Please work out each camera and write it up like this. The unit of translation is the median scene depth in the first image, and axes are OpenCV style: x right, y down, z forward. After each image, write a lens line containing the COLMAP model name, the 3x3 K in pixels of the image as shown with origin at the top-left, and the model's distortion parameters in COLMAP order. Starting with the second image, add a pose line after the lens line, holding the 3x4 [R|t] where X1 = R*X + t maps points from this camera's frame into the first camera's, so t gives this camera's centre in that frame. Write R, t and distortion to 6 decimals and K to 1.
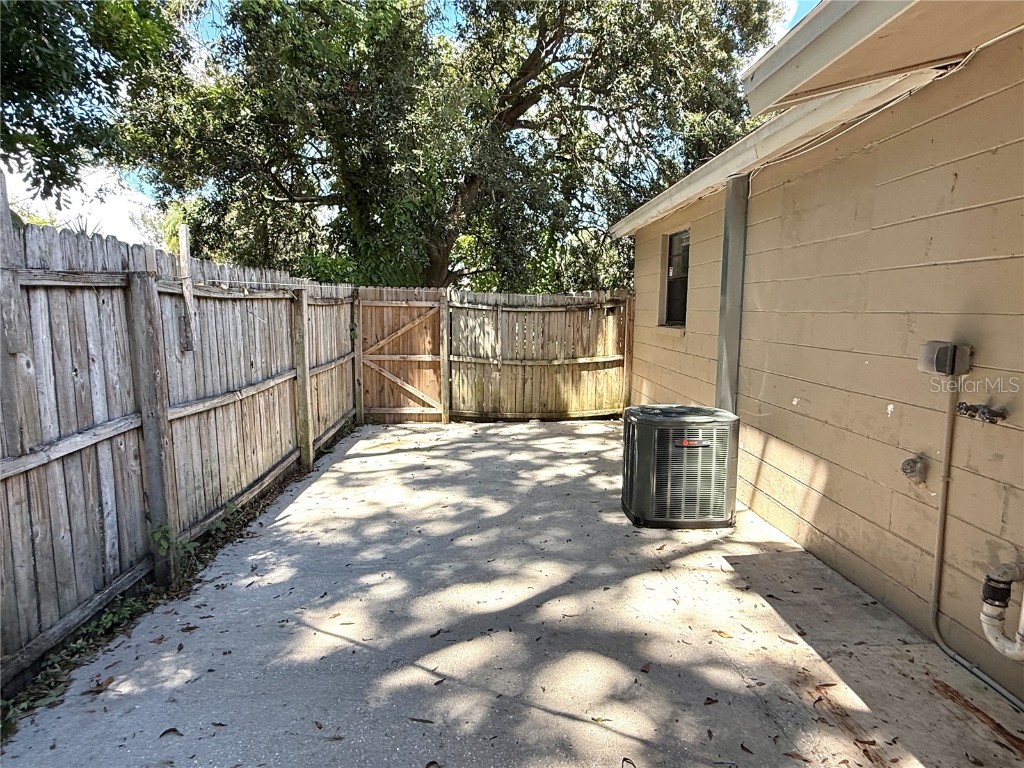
lens RADIAL K [[589.4, 0, 509.6], [0, 589.4, 389.2], [0, 0, 1]] dist [-0.001158, 0.000073]
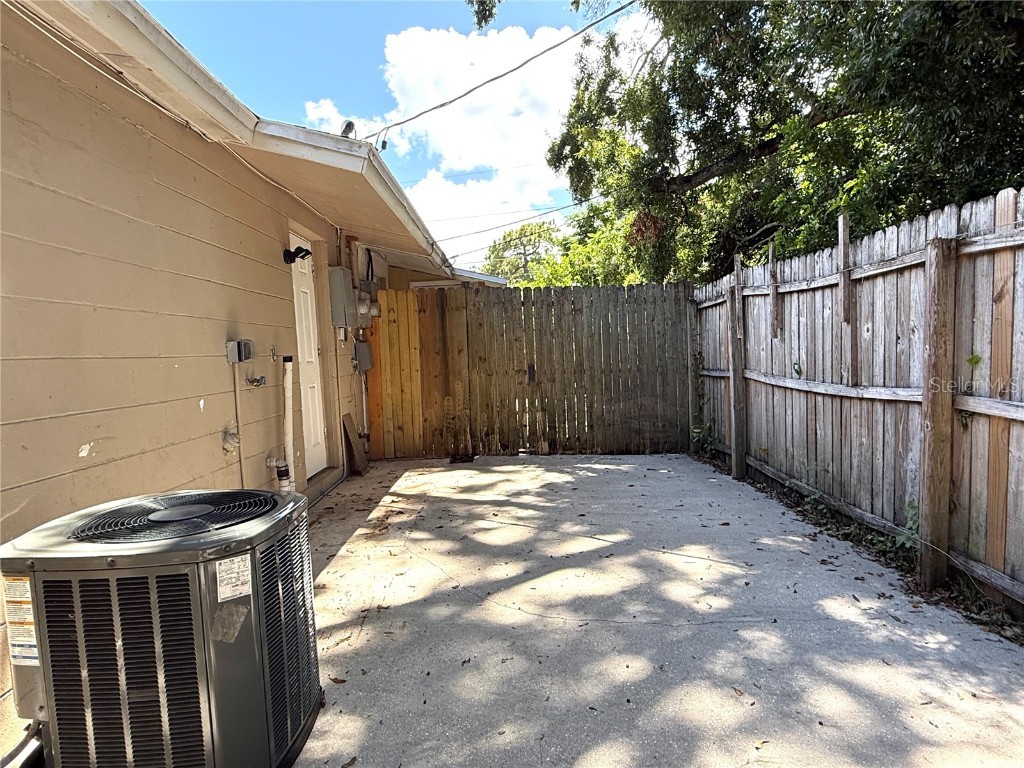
lens RADIAL K [[589.4, 0, 509.6], [0, 589.4, 389.2], [0, 0, 1]] dist [-0.001158, 0.000073]
pose [[-0.998588, 0.037031, 0.038088, 0.024949], [0.043842, 0.979377, 0.197228, -0.184091], [-0.029999, 0.198620, -0.979617, 2.027223]]
